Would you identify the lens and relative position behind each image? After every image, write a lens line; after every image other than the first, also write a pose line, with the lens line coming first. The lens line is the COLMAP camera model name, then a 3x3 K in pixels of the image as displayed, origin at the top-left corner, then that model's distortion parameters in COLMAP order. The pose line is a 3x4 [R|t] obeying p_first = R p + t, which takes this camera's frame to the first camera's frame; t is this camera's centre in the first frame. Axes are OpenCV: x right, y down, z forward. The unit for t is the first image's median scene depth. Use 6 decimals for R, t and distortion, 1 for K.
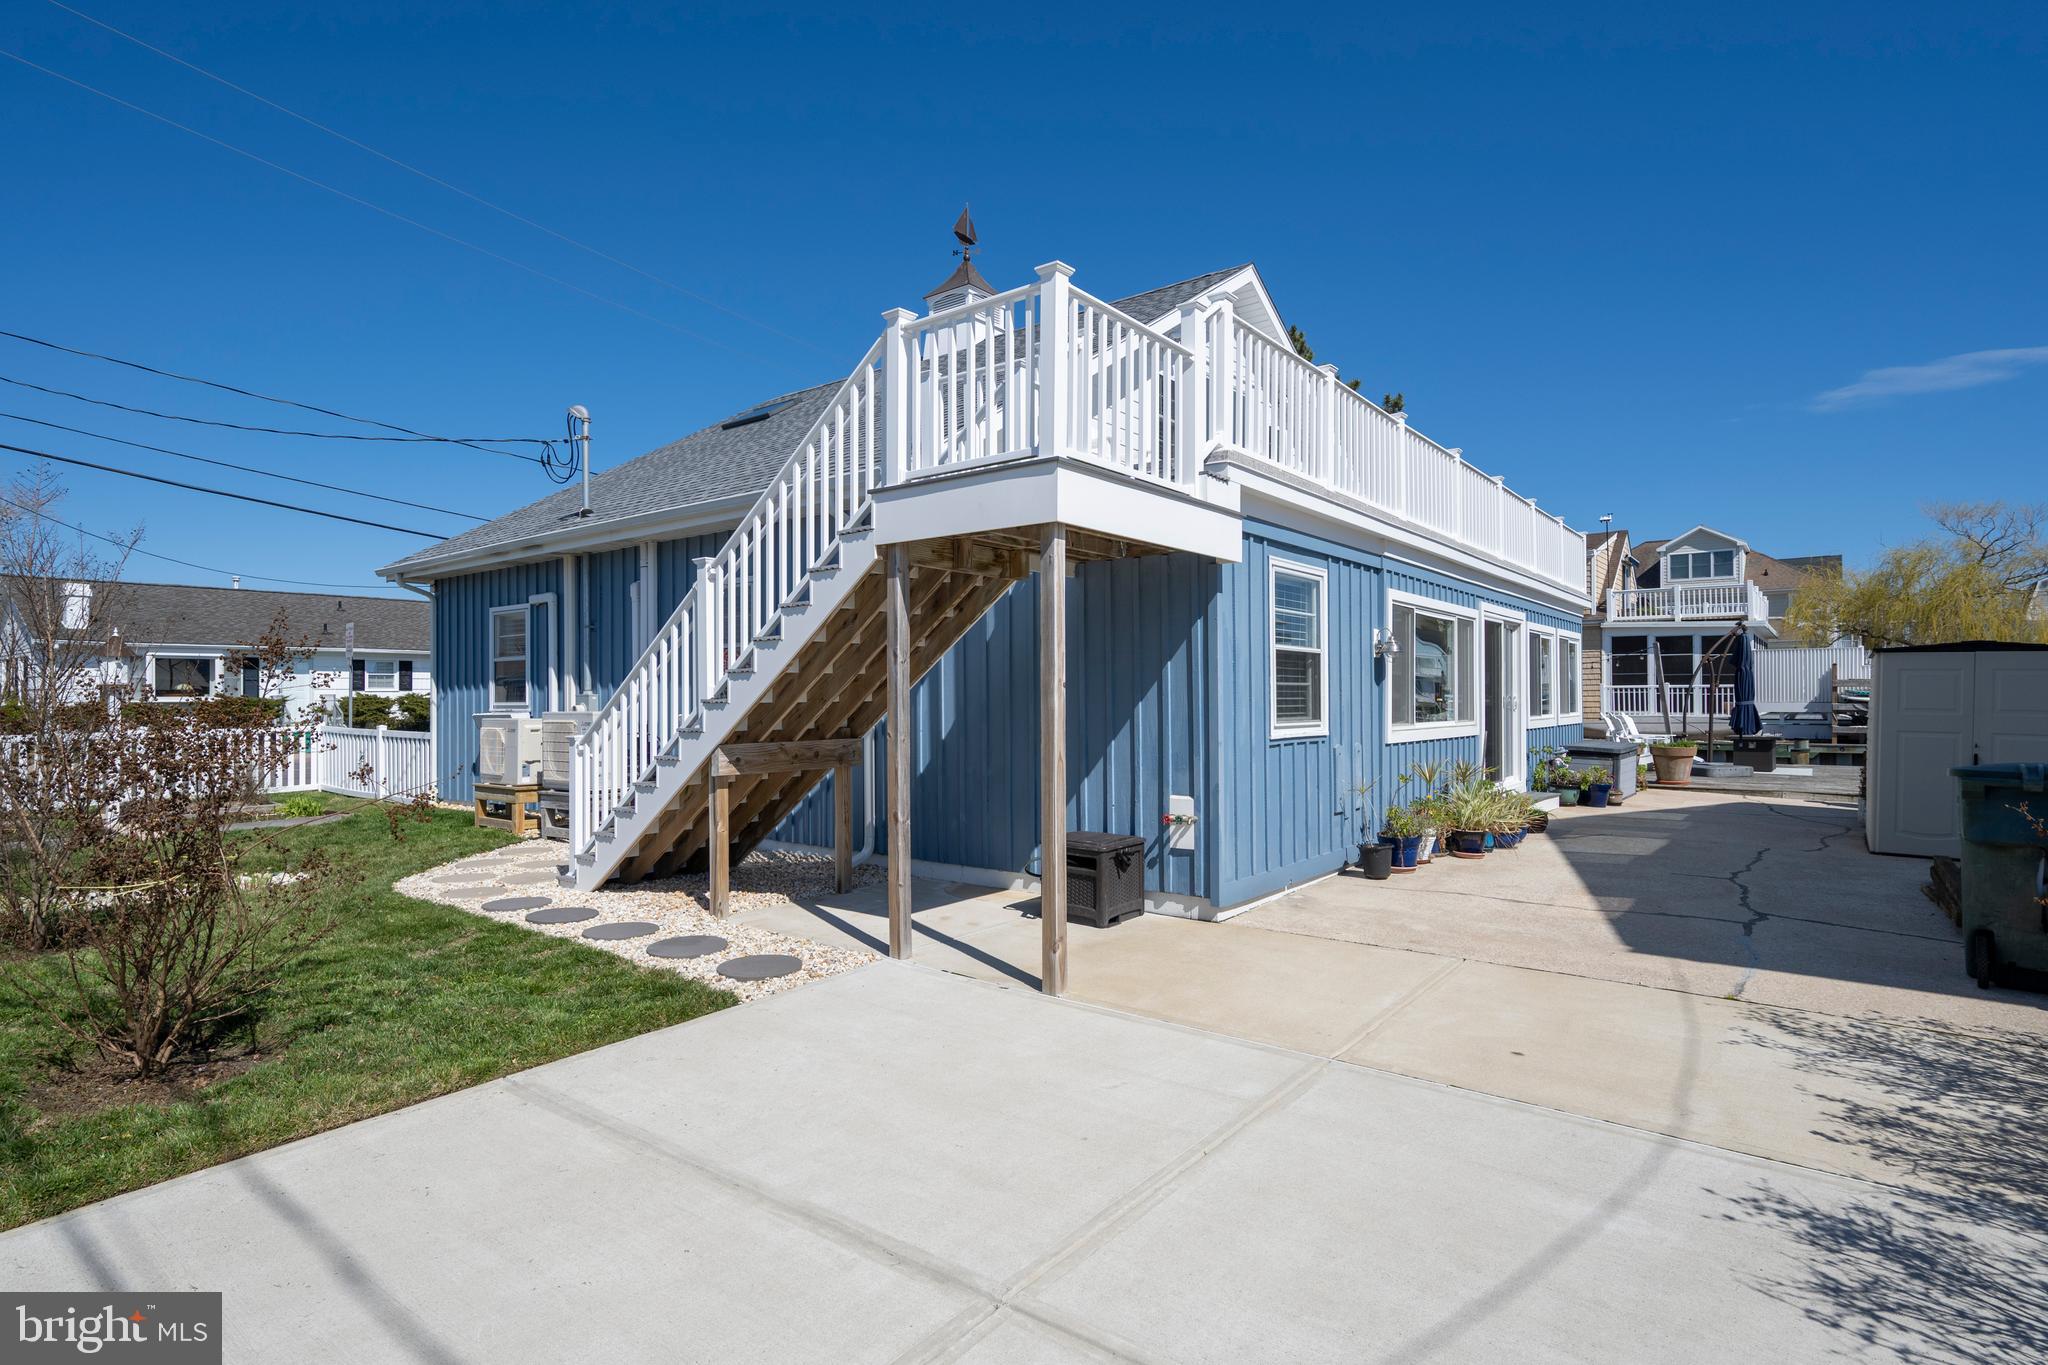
lens RADIAL K [[1034.8, 0, 1013.9], [0, 1034.8, 694.6], [0, 0, 1]] dist [0.000408, 0.000551]
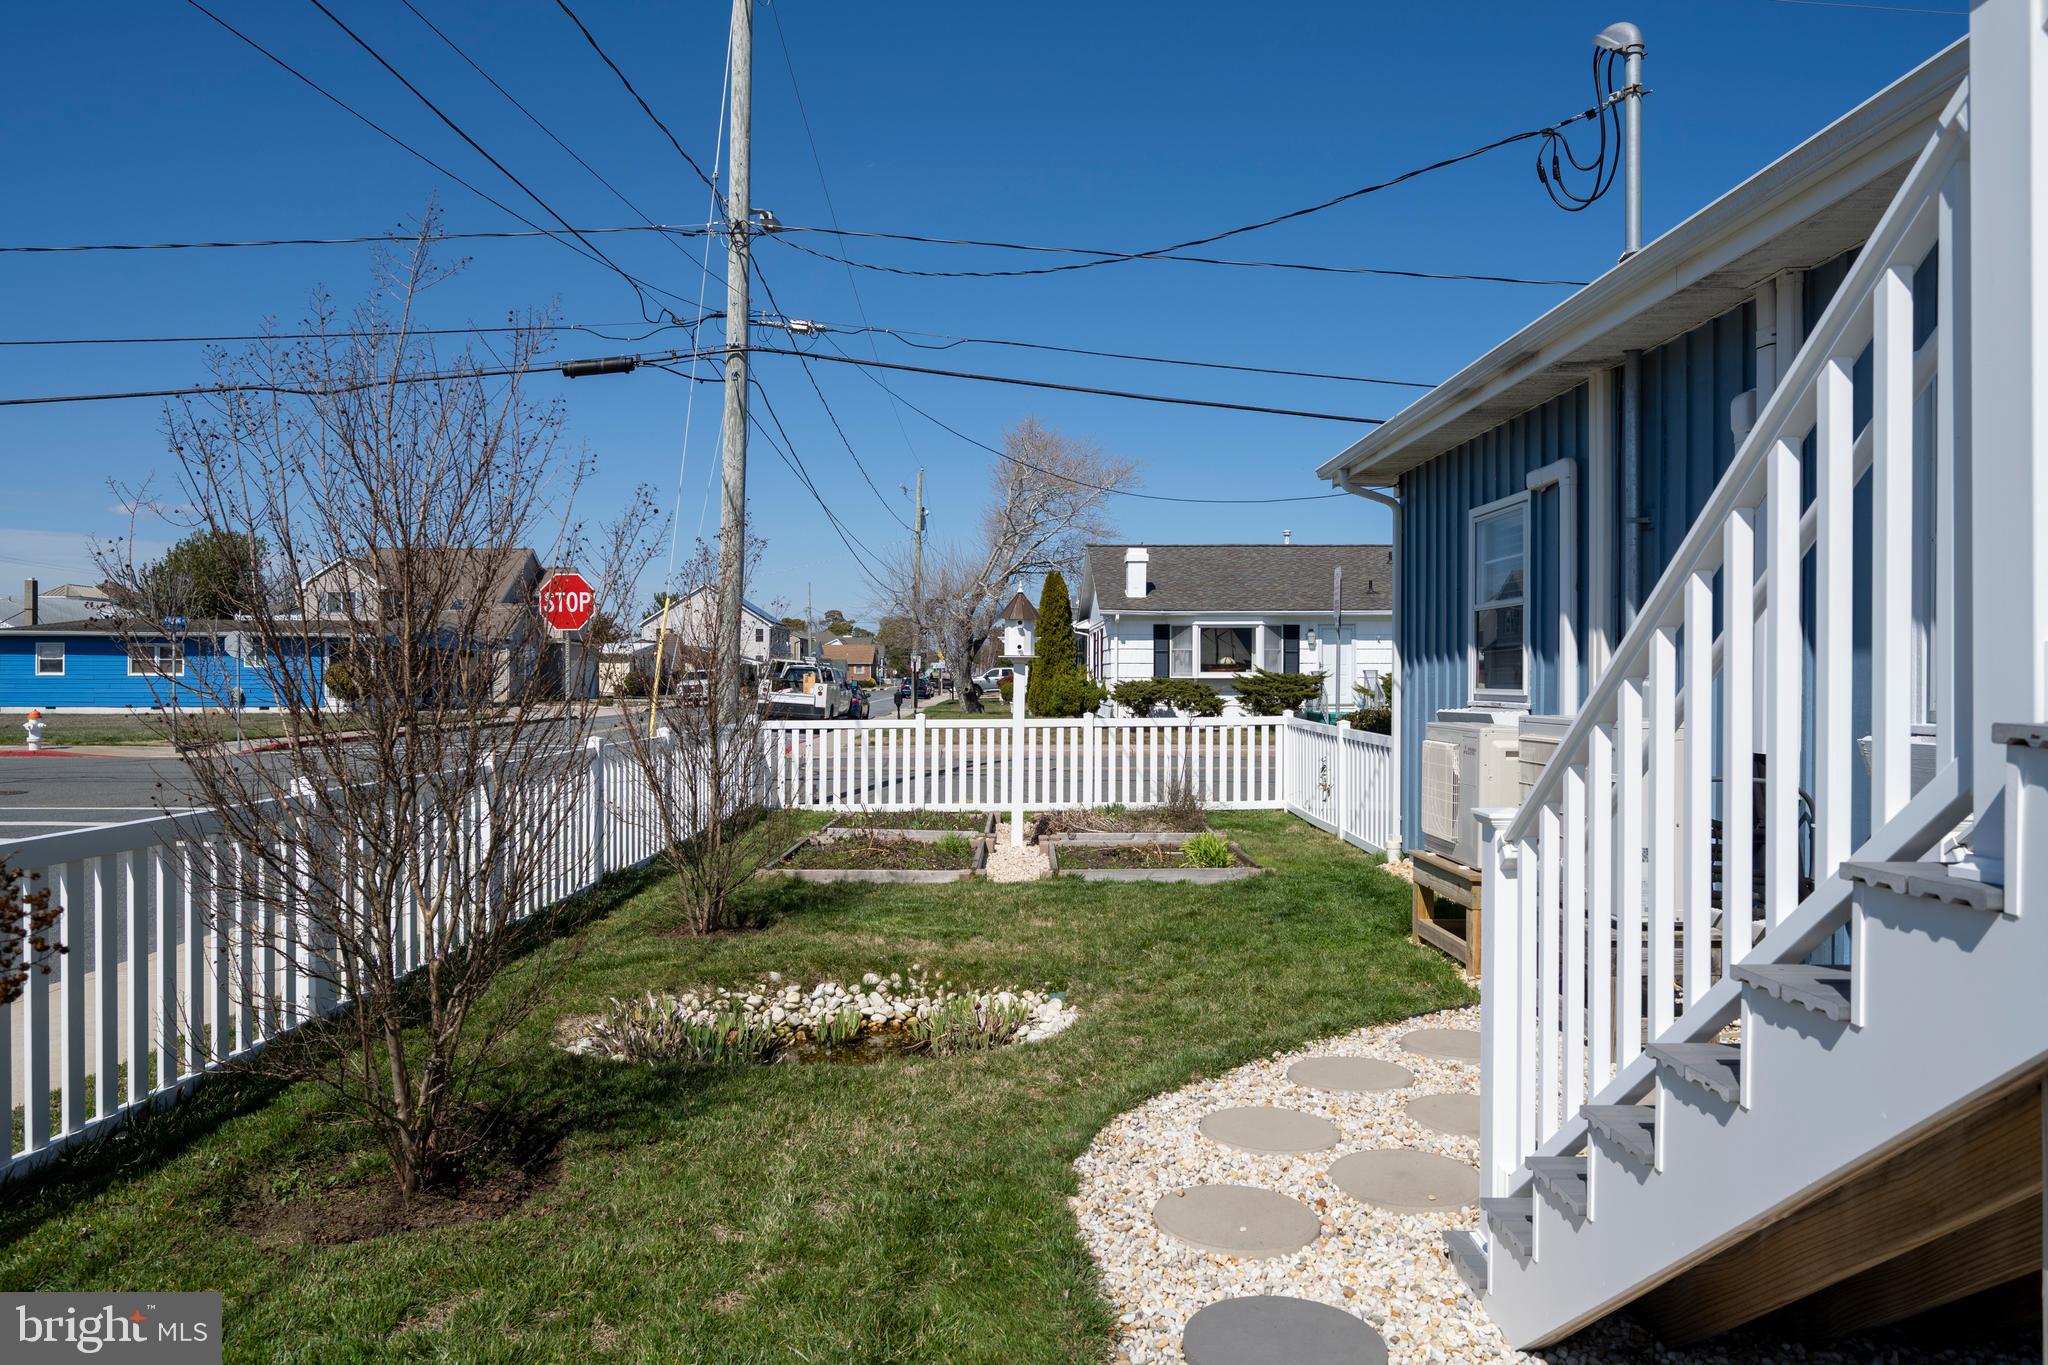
lens RADIAL K [[1334.8, 0, 1024.3], [0, 1334.8, 668.5], [0, 0, 1]] dist [0.001463, 0.001403]
pose [[0.636669, 0.002911, -0.771132, -0.135932], [-0.003670, 0.999993, 0.000745, -0.002616], [0.771129, 0.002356, 0.636675, 0.426382]]
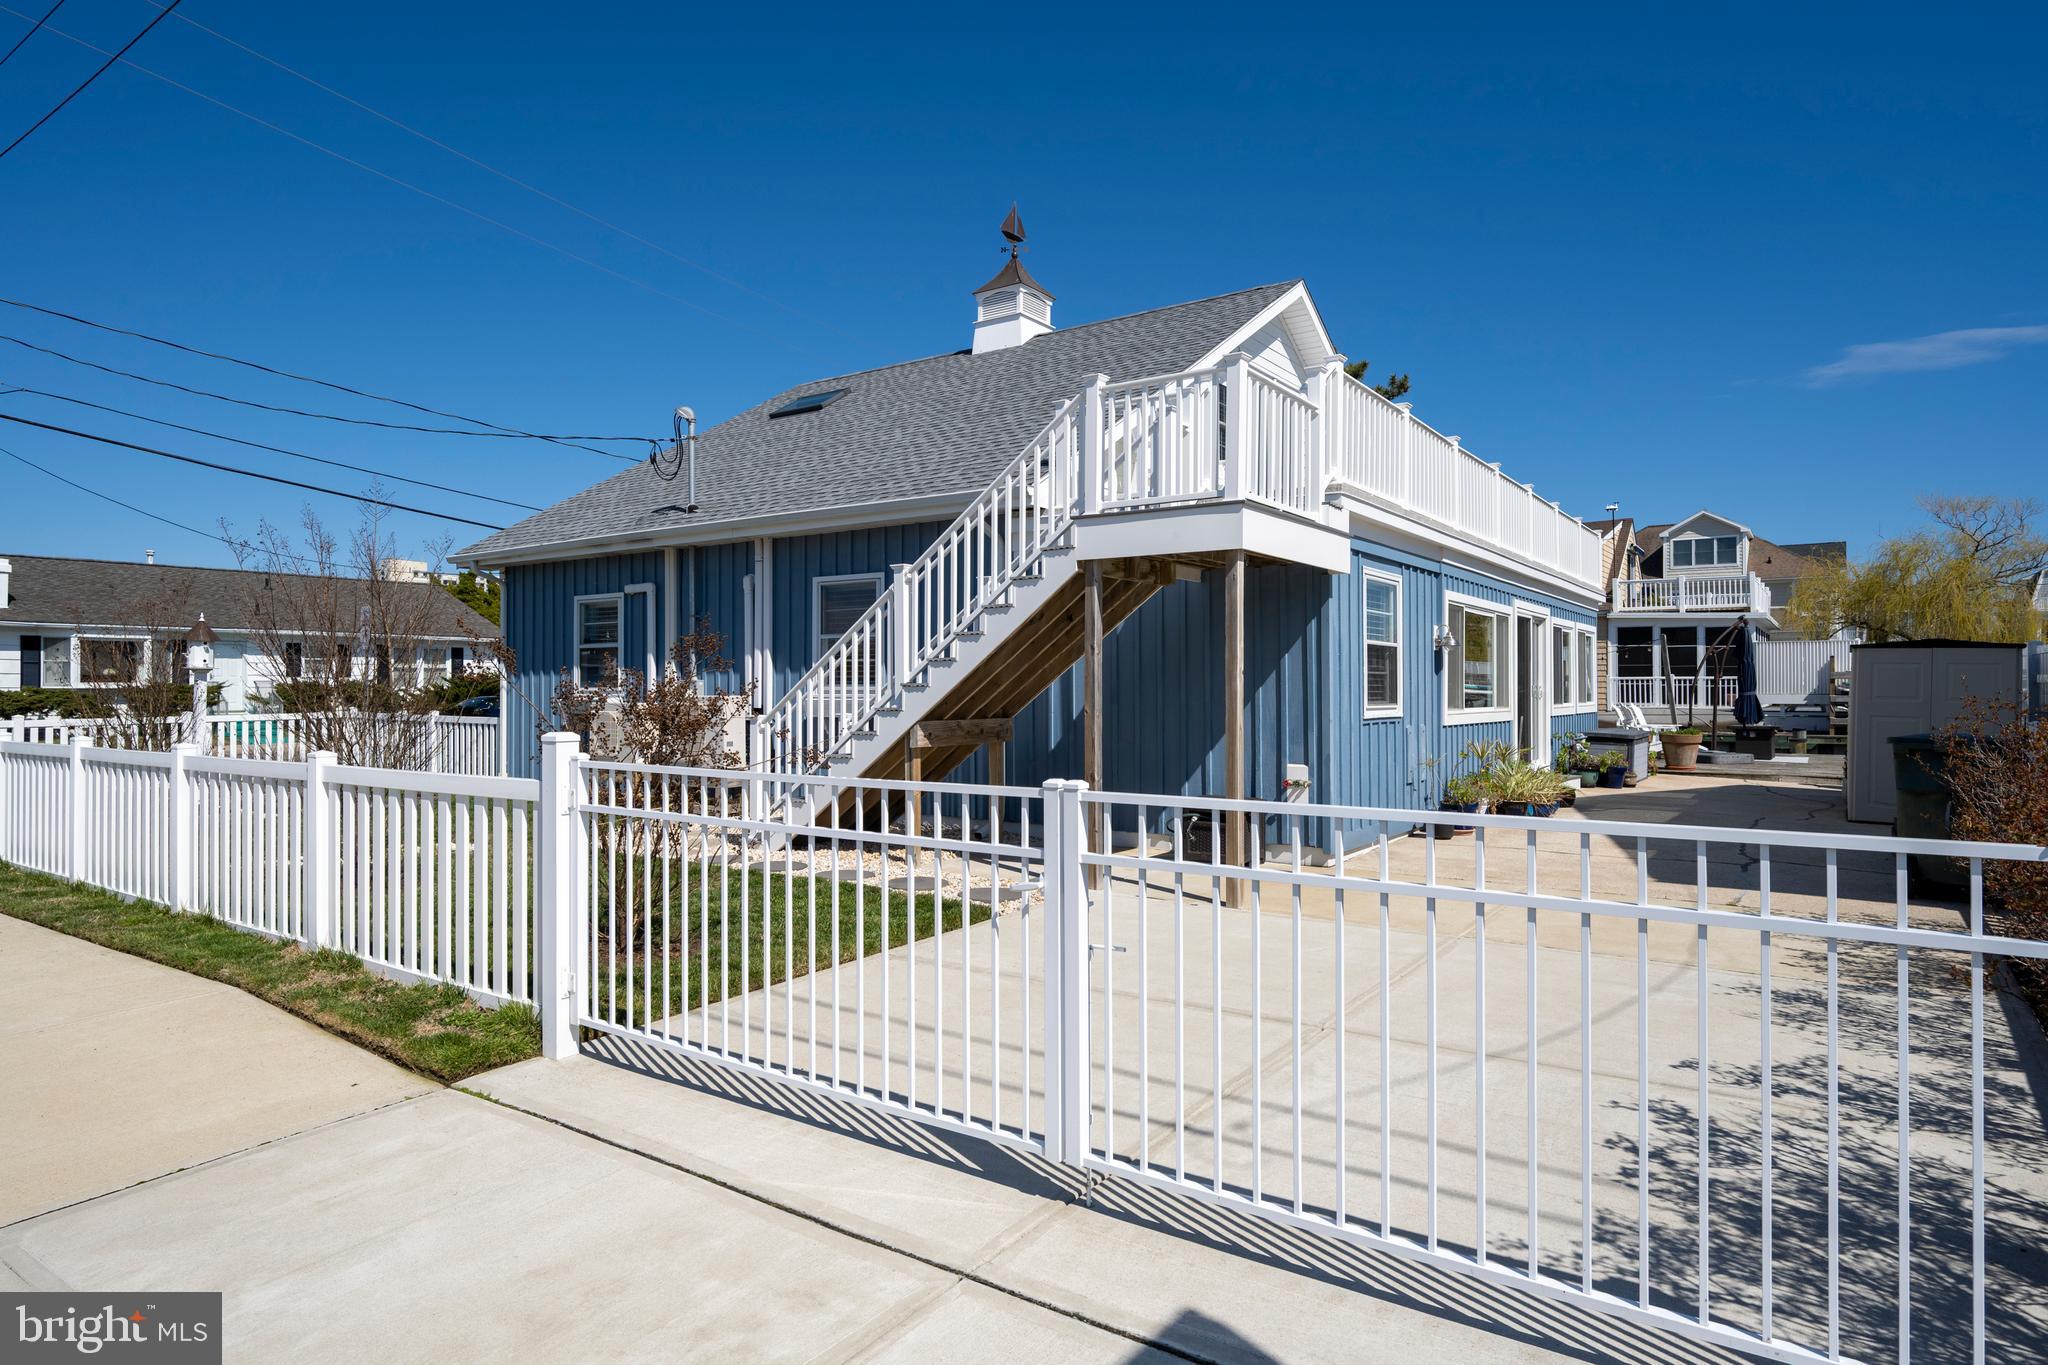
lens RADIAL K [[1163.9, 0, 1025.4], [0, 1163.9, 680.7], [0, 0, 1]] dist [0.000164, -0.001898]
pose [[0.998279, 0.004172, 0.058491, -0.137545], [-0.003957, 0.999985, -0.003782, 0.003505], [-0.058506, 0.003544, 0.998281, -0.200963]]
